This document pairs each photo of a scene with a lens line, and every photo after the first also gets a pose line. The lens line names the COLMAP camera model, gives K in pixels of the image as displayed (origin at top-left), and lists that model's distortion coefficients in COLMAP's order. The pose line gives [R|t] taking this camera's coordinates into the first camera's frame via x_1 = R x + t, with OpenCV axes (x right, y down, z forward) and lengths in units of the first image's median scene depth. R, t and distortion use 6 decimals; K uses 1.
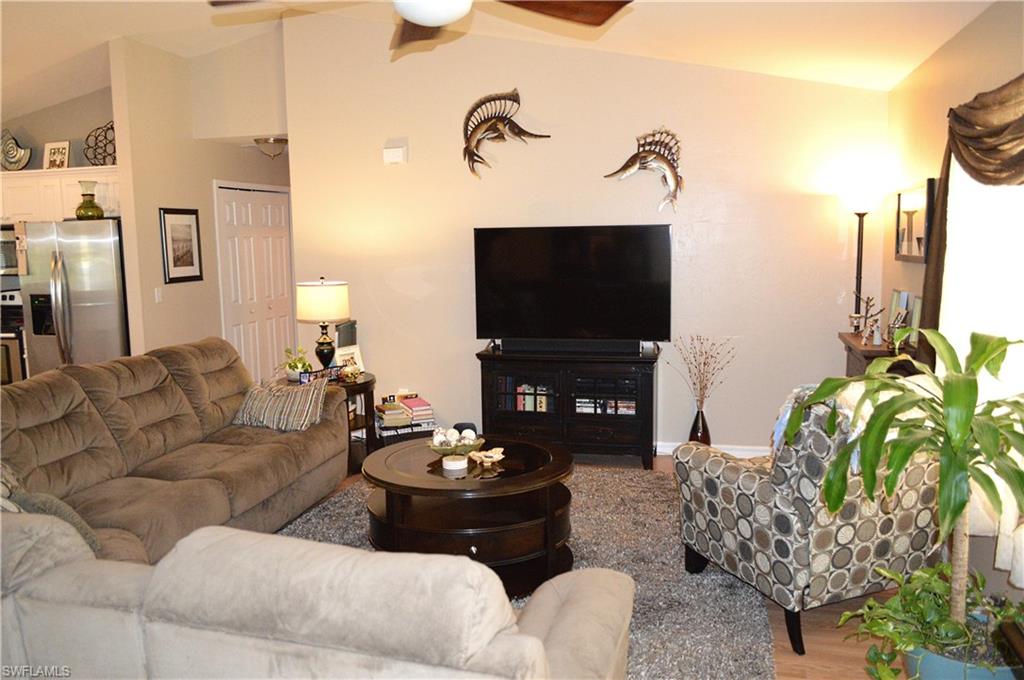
lens RADIAL K [[808.0, 0, 511.3], [0, 808.0, 341.9], [0, 0, 1]] dist [-0.019270, 0.015703]
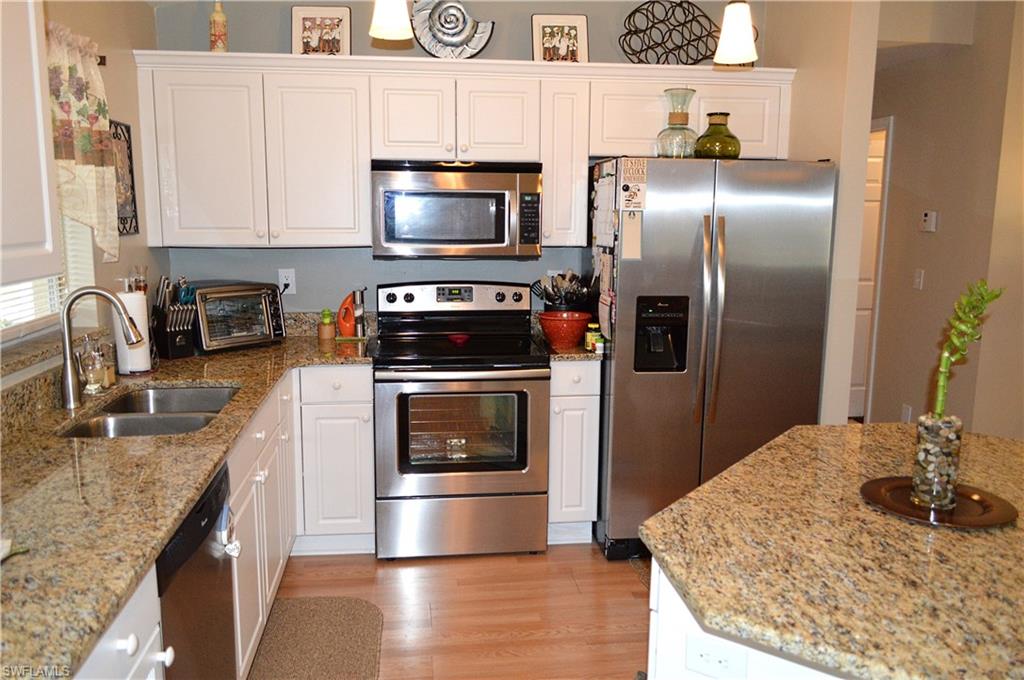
lens RADIAL K [[808.0, 0, 509.2], [0, 808.0, 341.1], [0, 0, 1]] dist [-0.019270, 0.015703]
pose [[0.929627, -0.029972, 0.367280, -0.946520], [0.019260, 0.999276, 0.032797, -0.052855], [-0.367997, -0.023415, 0.929532, 0.584523]]
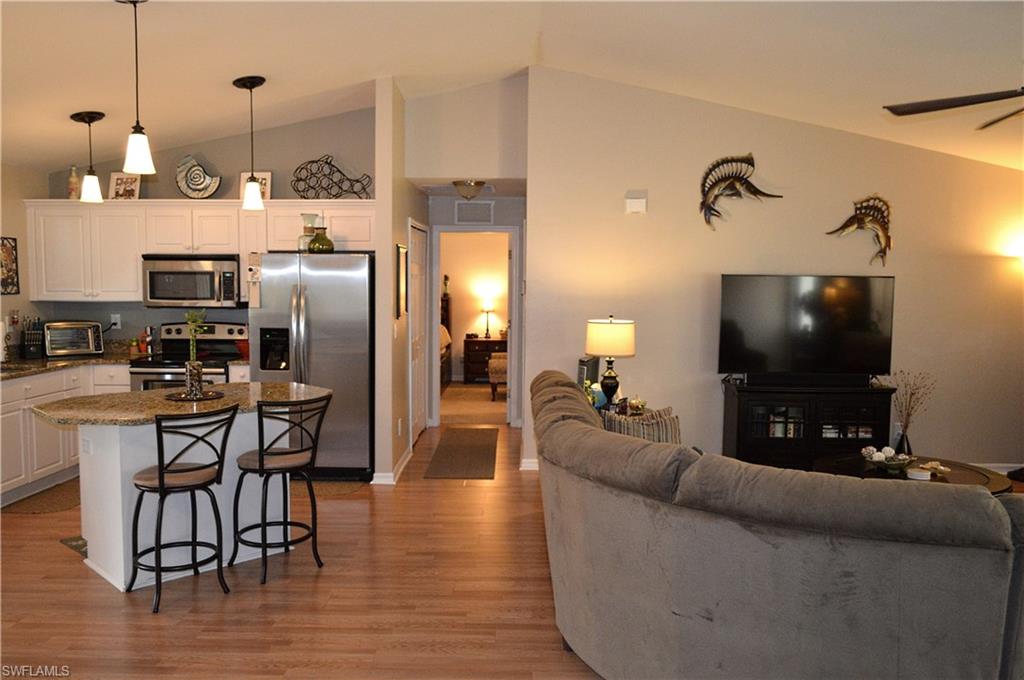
lens RADIAL K [[808.0, 0, 512.1], [0, 808.0, 342.4], [0, 0, 1]] dist [-0.019270, 0.015703]
pose [[0.971882, 0.009736, 0.235268, -0.577793], [0.002739, 0.998610, -0.052636, 0.011013], [-0.235454, 0.051801, 0.970504, -0.009884]]
